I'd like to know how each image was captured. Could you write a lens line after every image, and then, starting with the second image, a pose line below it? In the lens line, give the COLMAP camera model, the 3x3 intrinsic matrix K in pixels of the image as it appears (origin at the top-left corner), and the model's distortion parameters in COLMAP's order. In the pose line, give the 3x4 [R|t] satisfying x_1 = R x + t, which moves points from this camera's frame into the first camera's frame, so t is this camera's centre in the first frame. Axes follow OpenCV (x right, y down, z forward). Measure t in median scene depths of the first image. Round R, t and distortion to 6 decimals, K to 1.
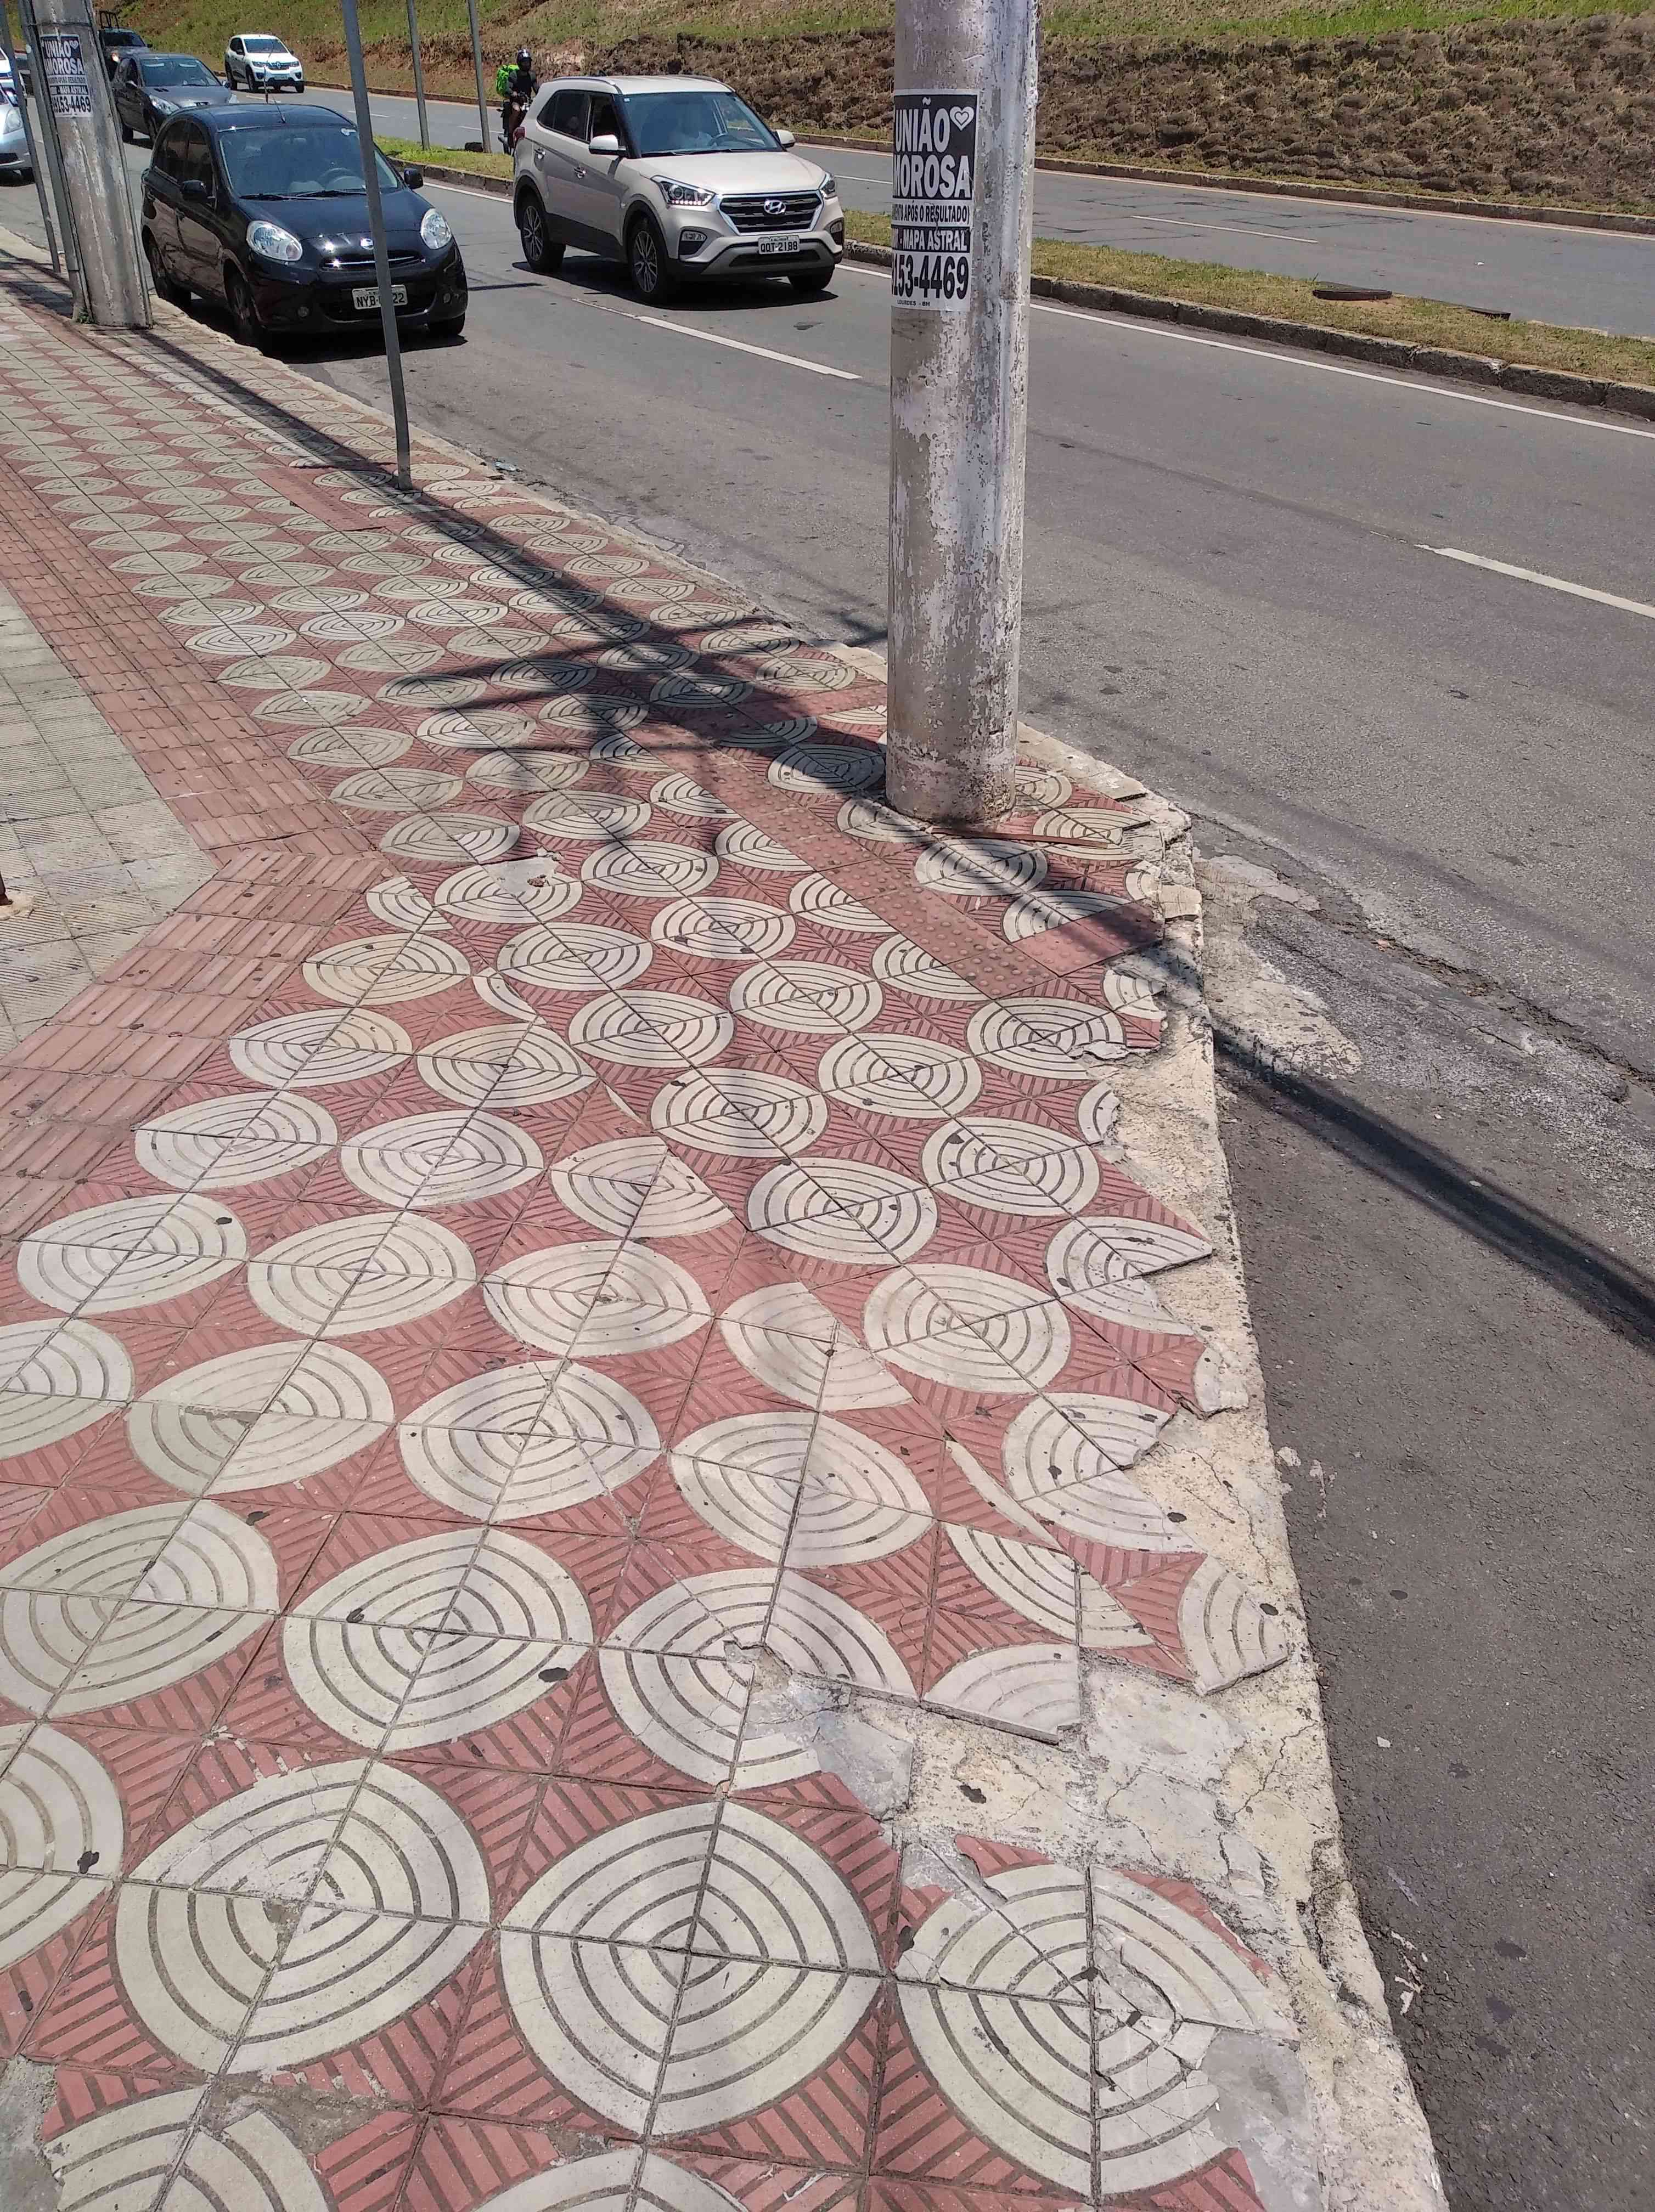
lens RADIAL K [[1669.3, 0, 815.8], [0, 1669.3, 1098.7], [0, 0, 1]] dist [0.009503, -0.026799]
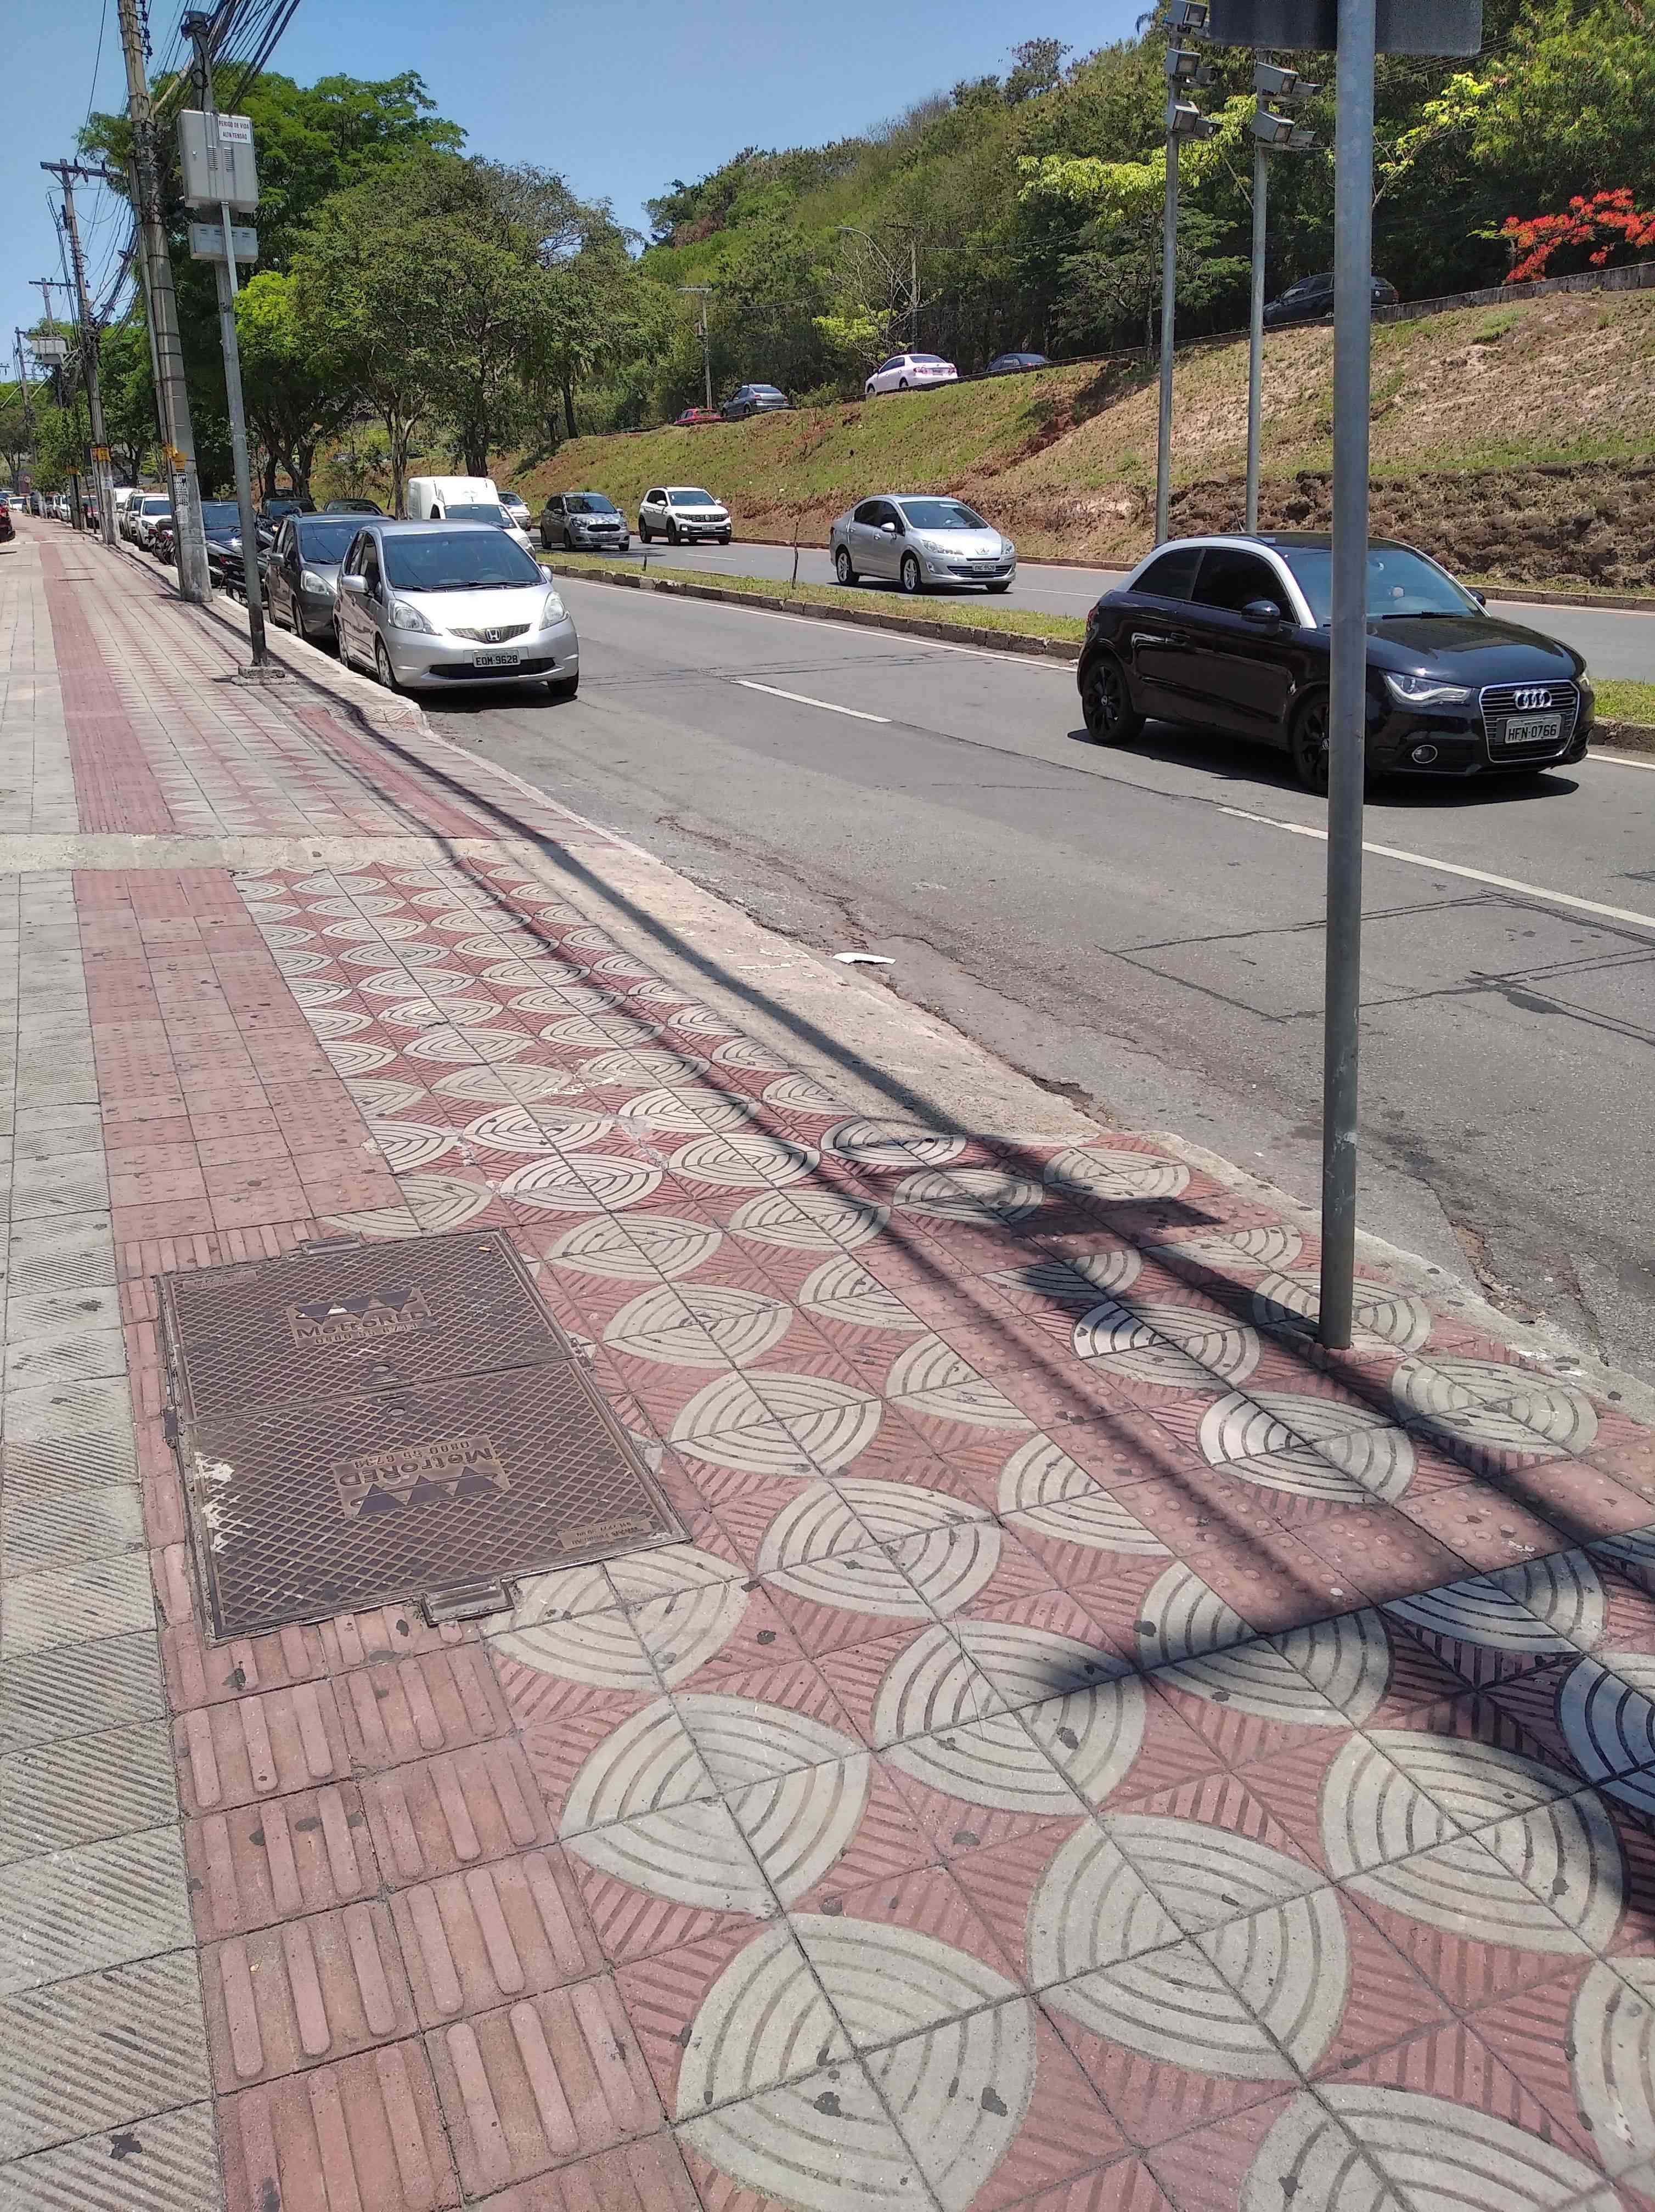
lens RADIAL K [[1669.3, 0, 838.4], [0, 1669.3, 1116.6], [0, 0, 1]] dist [0.009503, -0.026799]
pose [[0.991224, 0.024435, -0.129915, -1.815439], [-0.050932, 0.977490, -0.204742, -1.752885], [0.121988, 0.209562, 0.970156, 2.822554]]
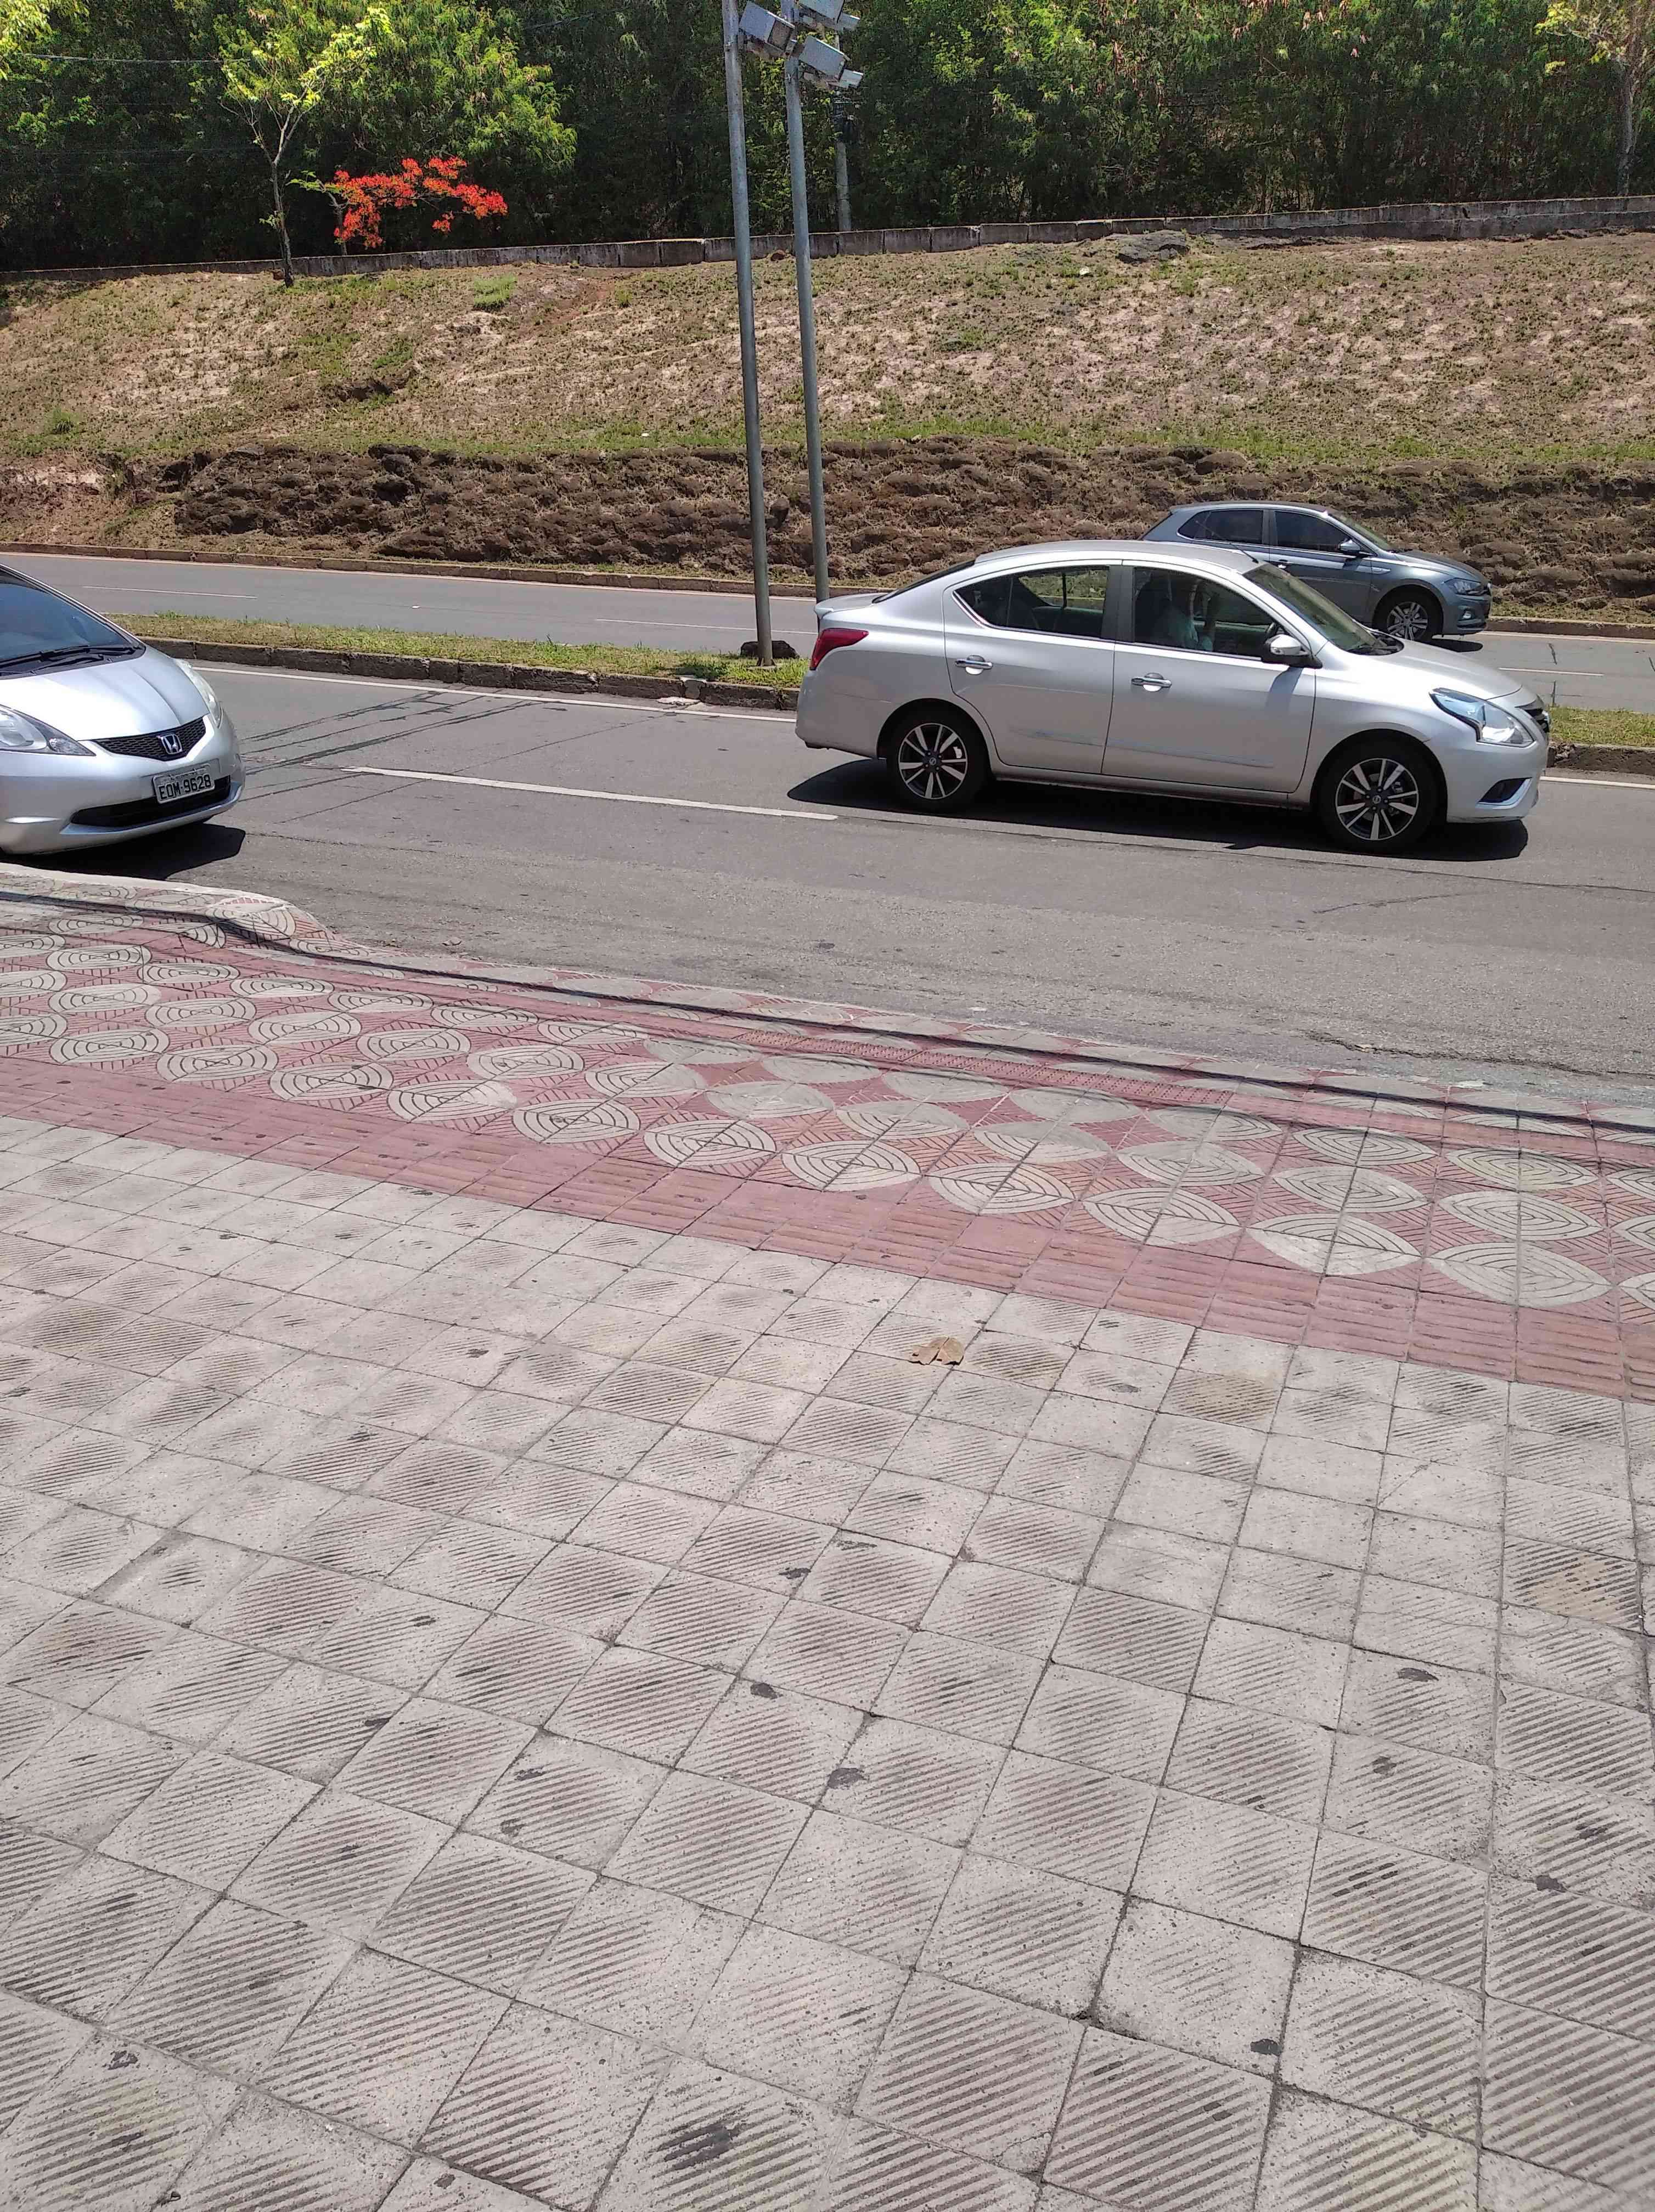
lens RADIAL K [[1669.3, 0, 840.4], [0, 1669.3, 1116.4], [0, 0, 1]] dist [0.009503, -0.026799]
pose [[0.793122, -0.221422, 0.567389, -3.660178], [0.320179, 0.944045, -0.079149, -2.642793], [-0.518115, 0.244441, 0.819637, 4.082786]]
